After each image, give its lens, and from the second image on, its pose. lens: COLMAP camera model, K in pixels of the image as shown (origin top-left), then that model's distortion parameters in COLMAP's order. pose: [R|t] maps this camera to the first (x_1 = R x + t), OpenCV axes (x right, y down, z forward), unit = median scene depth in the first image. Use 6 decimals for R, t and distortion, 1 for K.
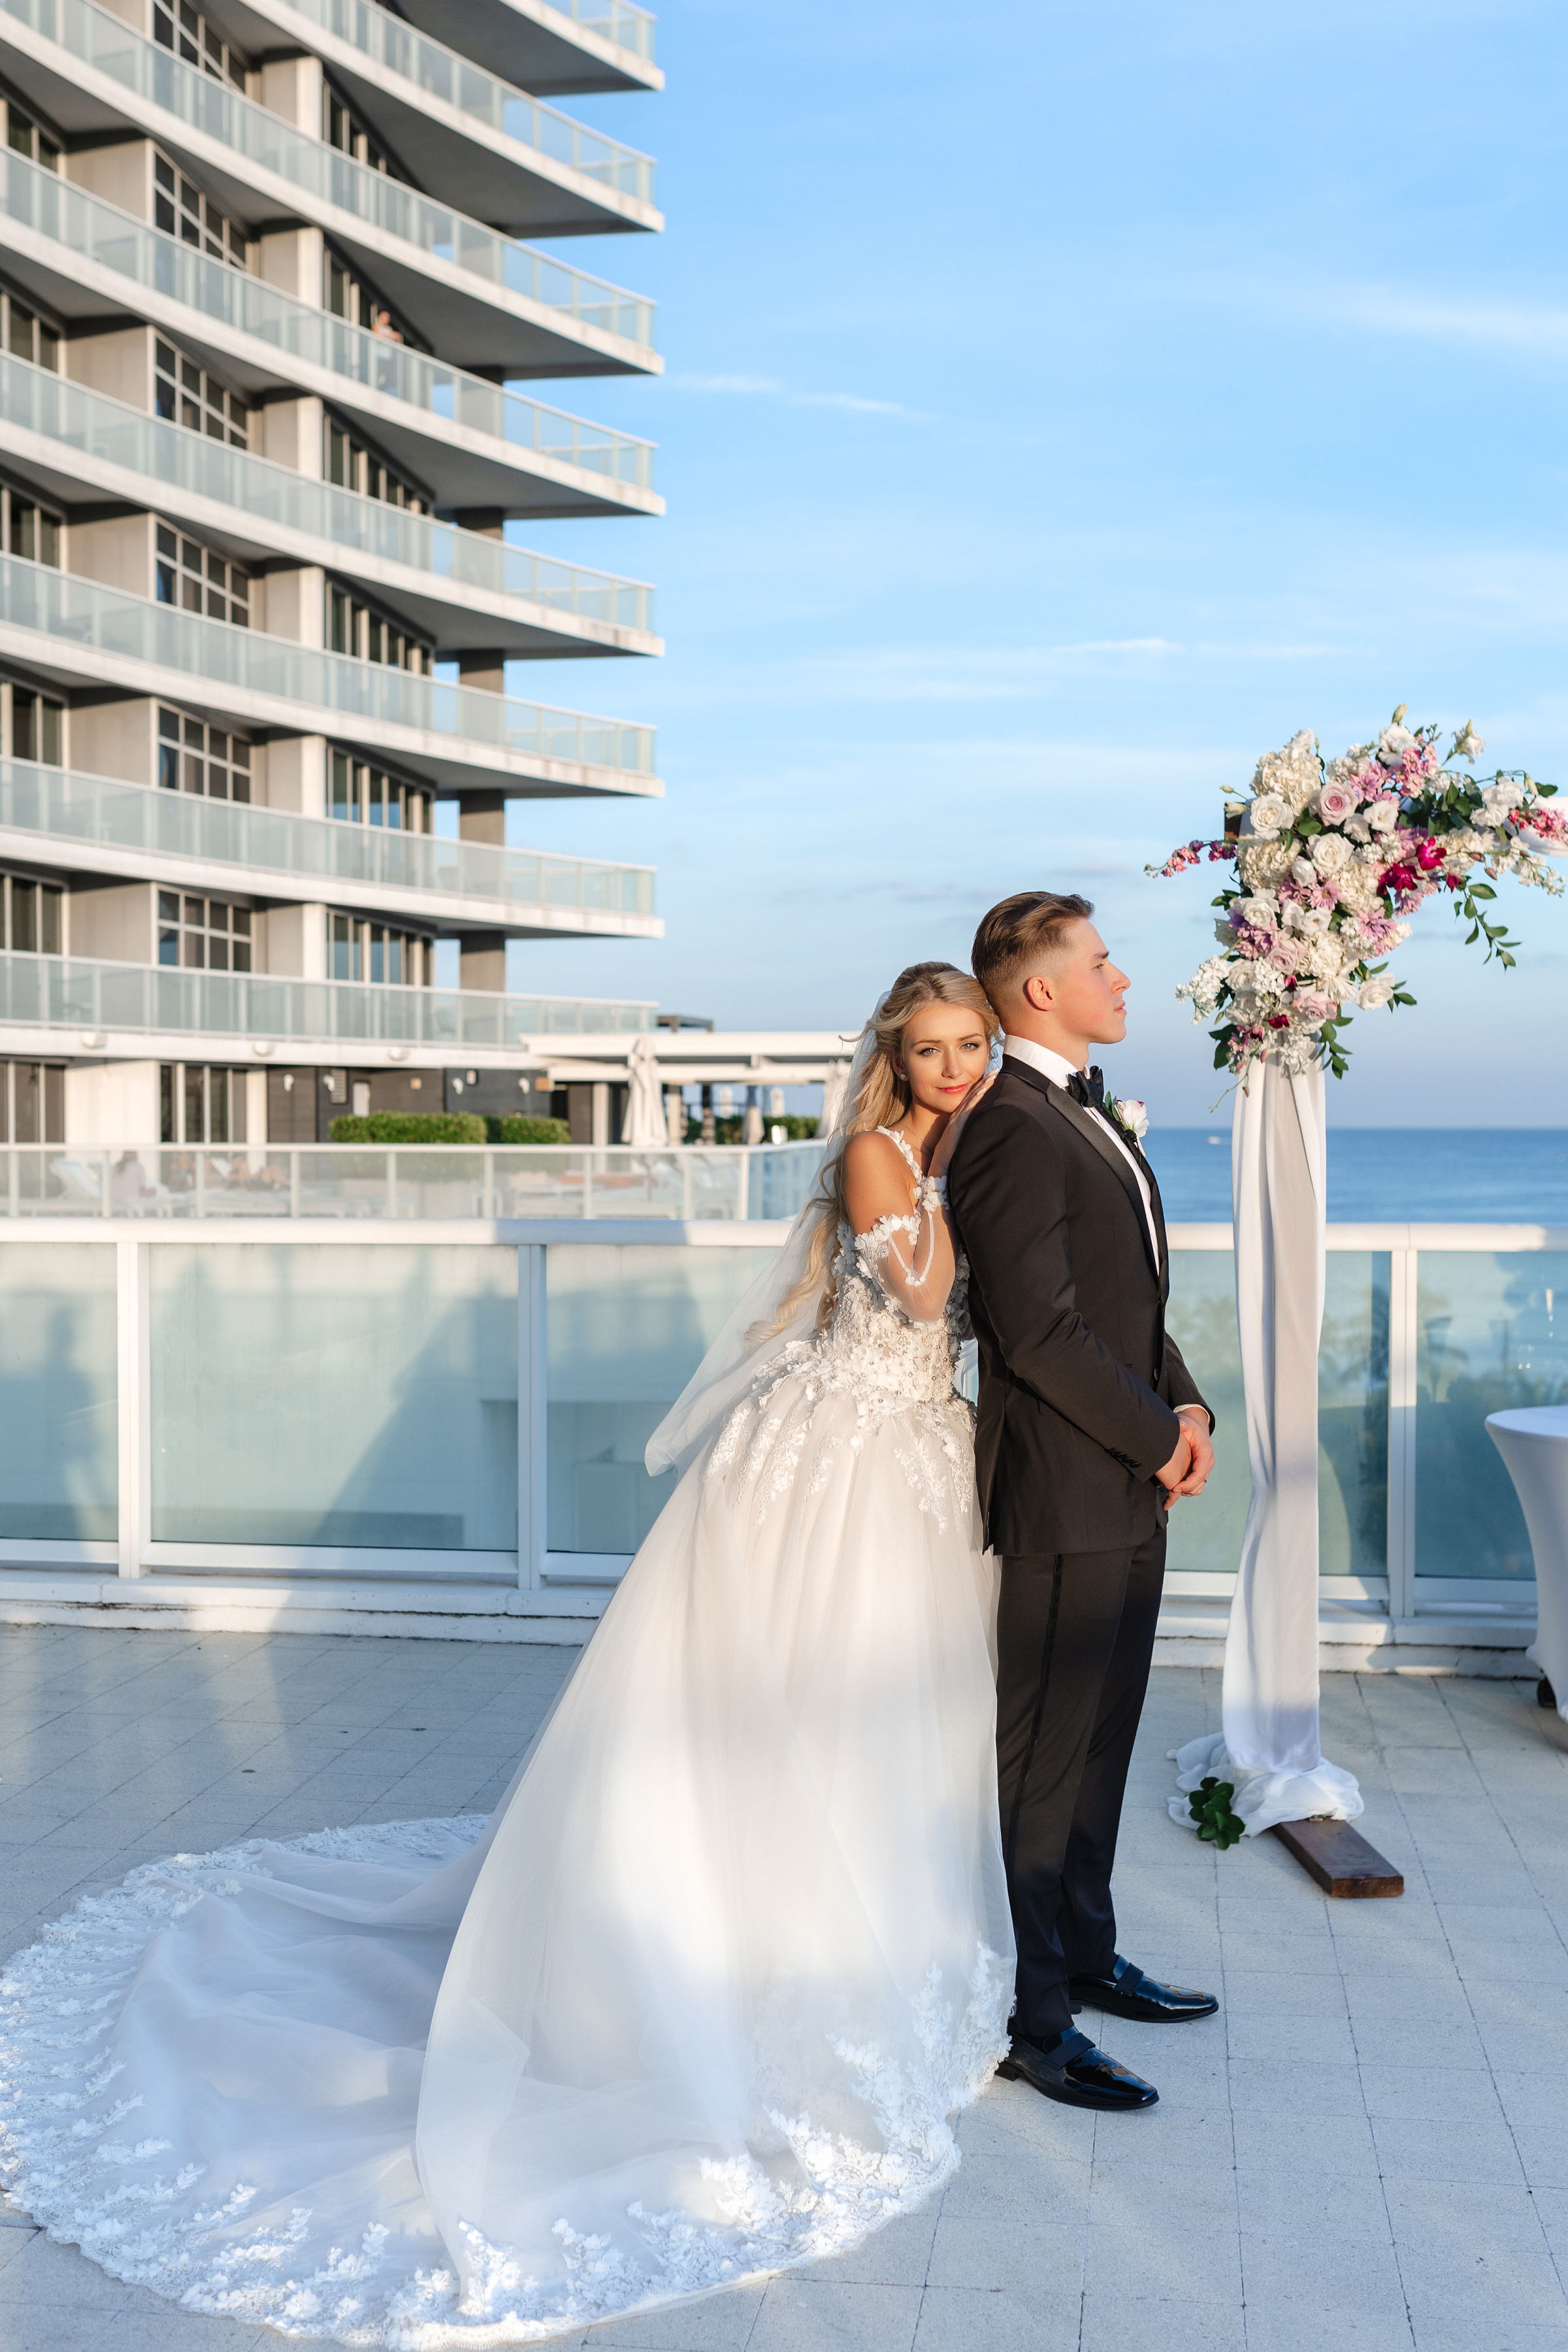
lens RADIAL K [[2234.3, 0, 788.9], [0, 2234.3, 1144.4], [0, 0, 1]] dist [0.005130, 0.086218]
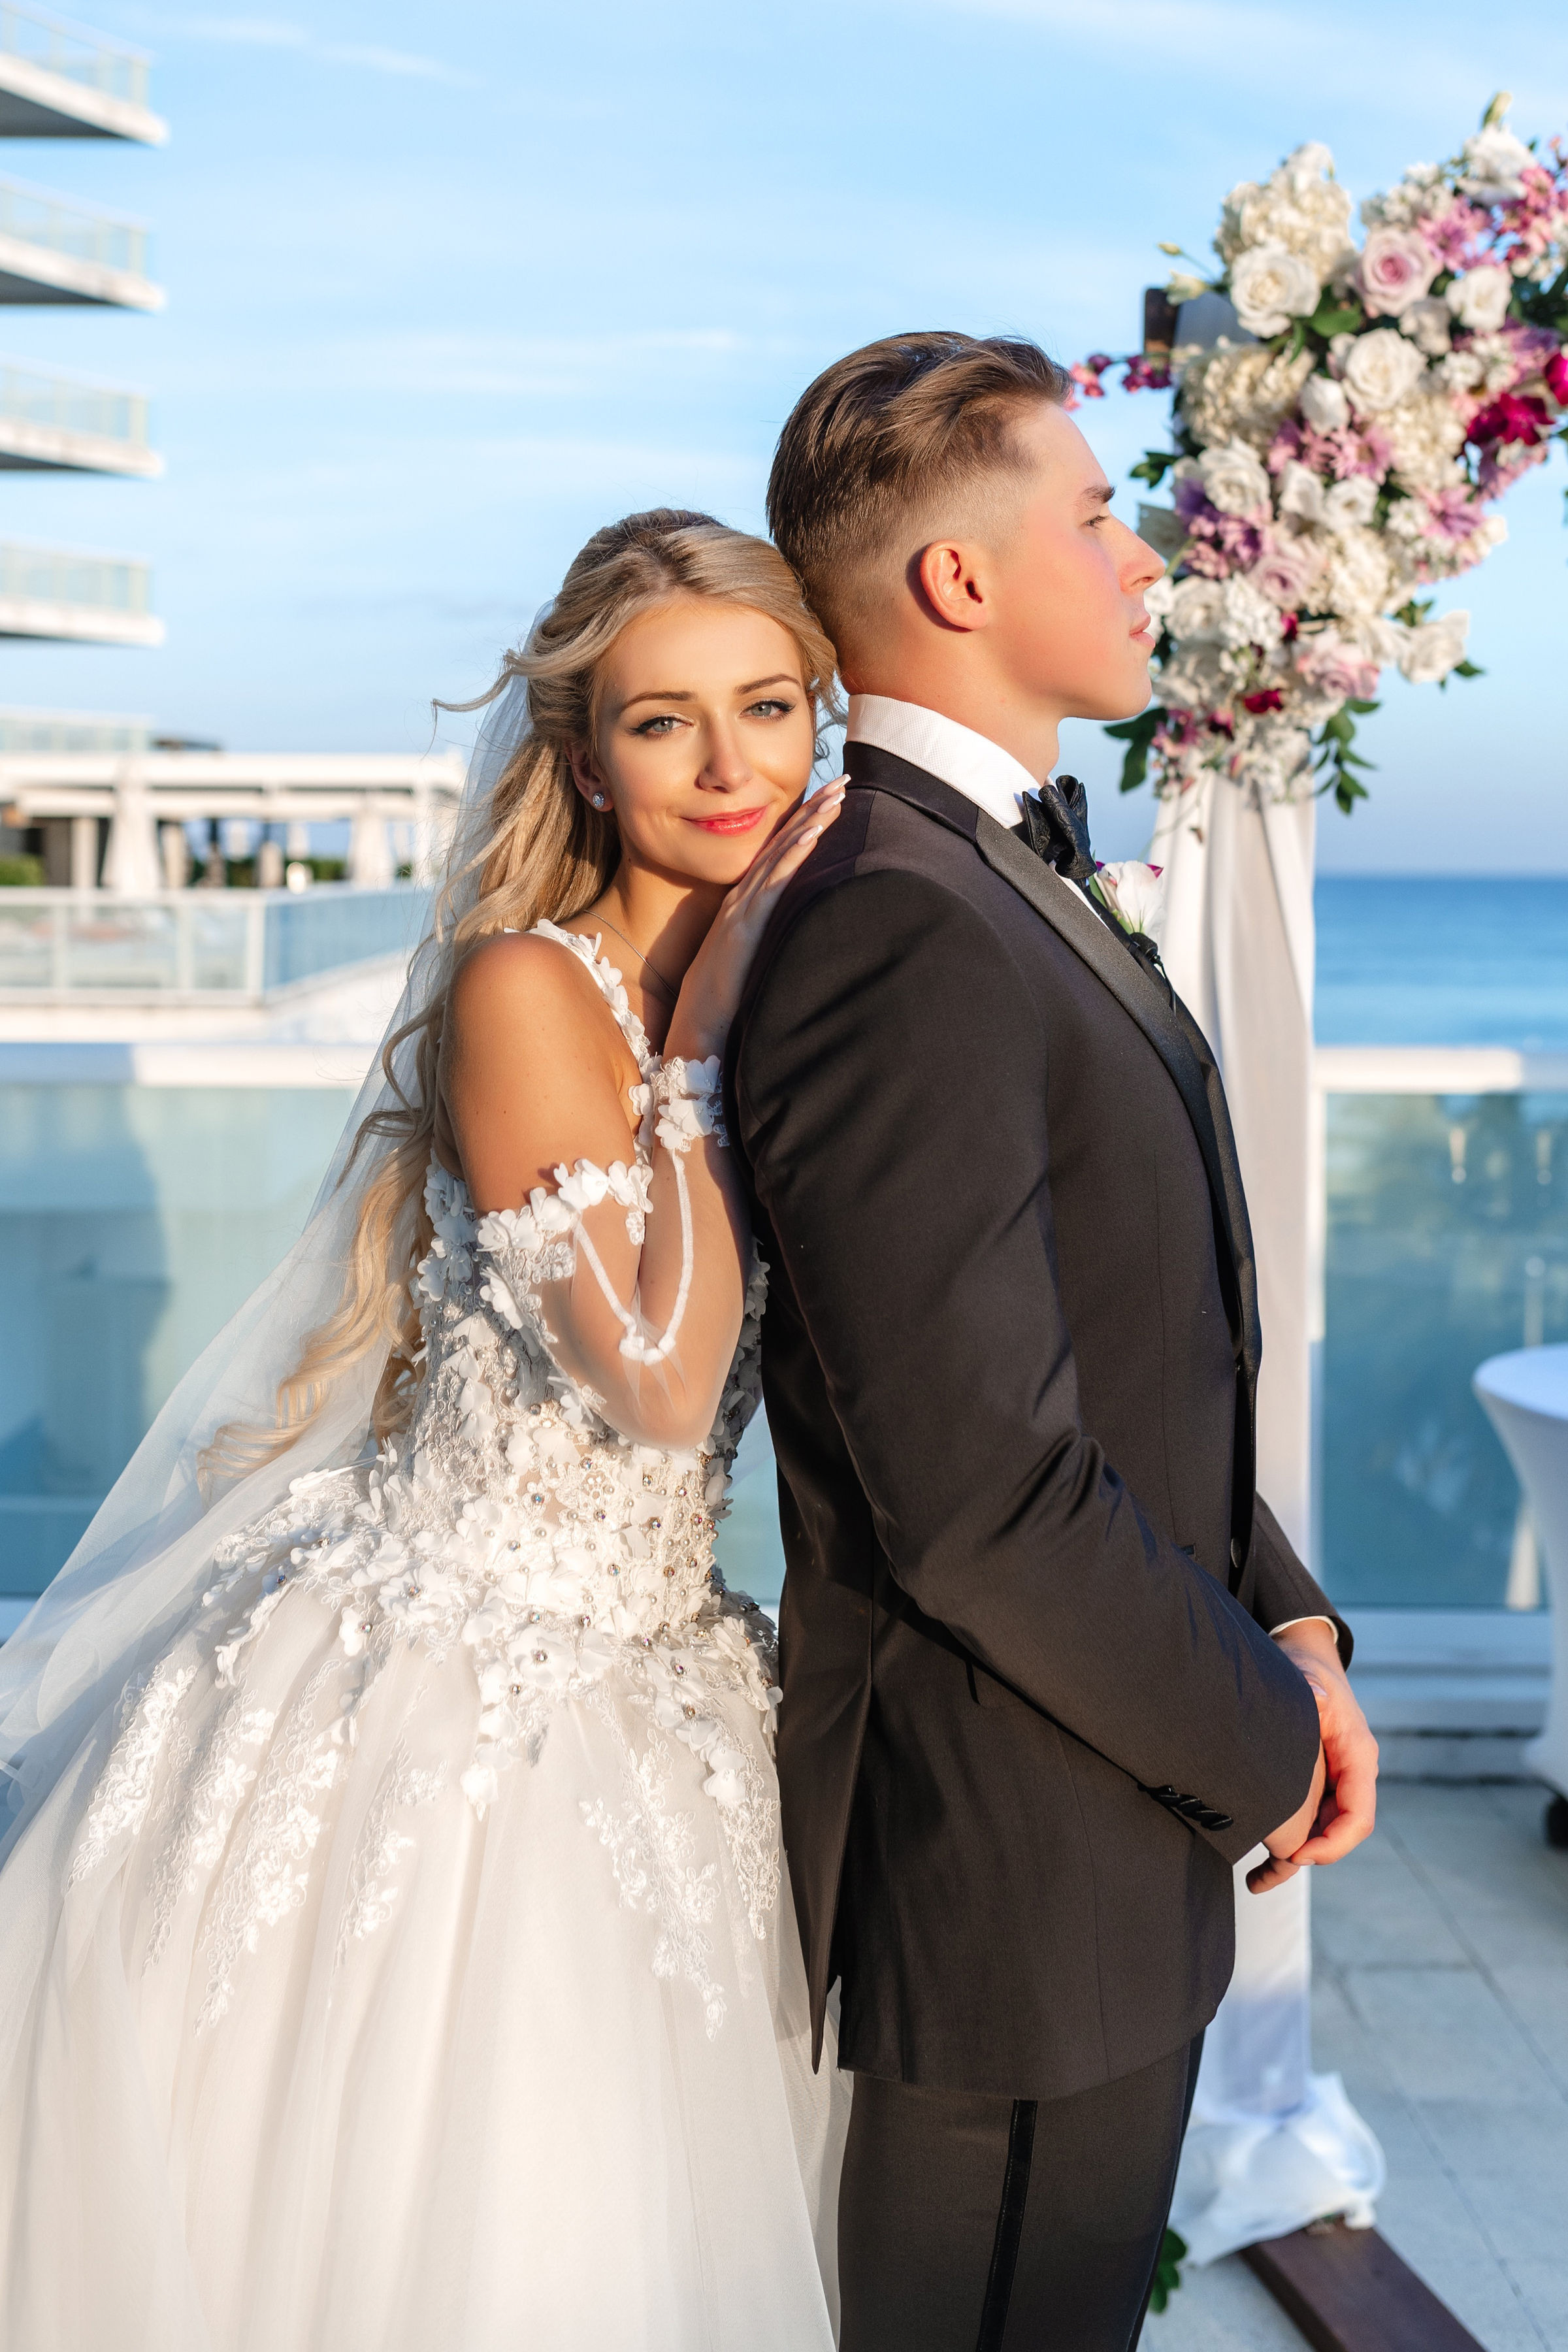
lens RADIAL K [[2385.3, 0, 677.8], [0, 2385.3, 860.9], [0, 0, 1]] dist [0.006079, -0.018665]
pose [[0.988478, 0.004235, 0.151302, 0.001764], [-0.002721, 0.999944, -0.010210, -0.011719], [-0.151337, 0.009680, 0.988435, 0.467008]]
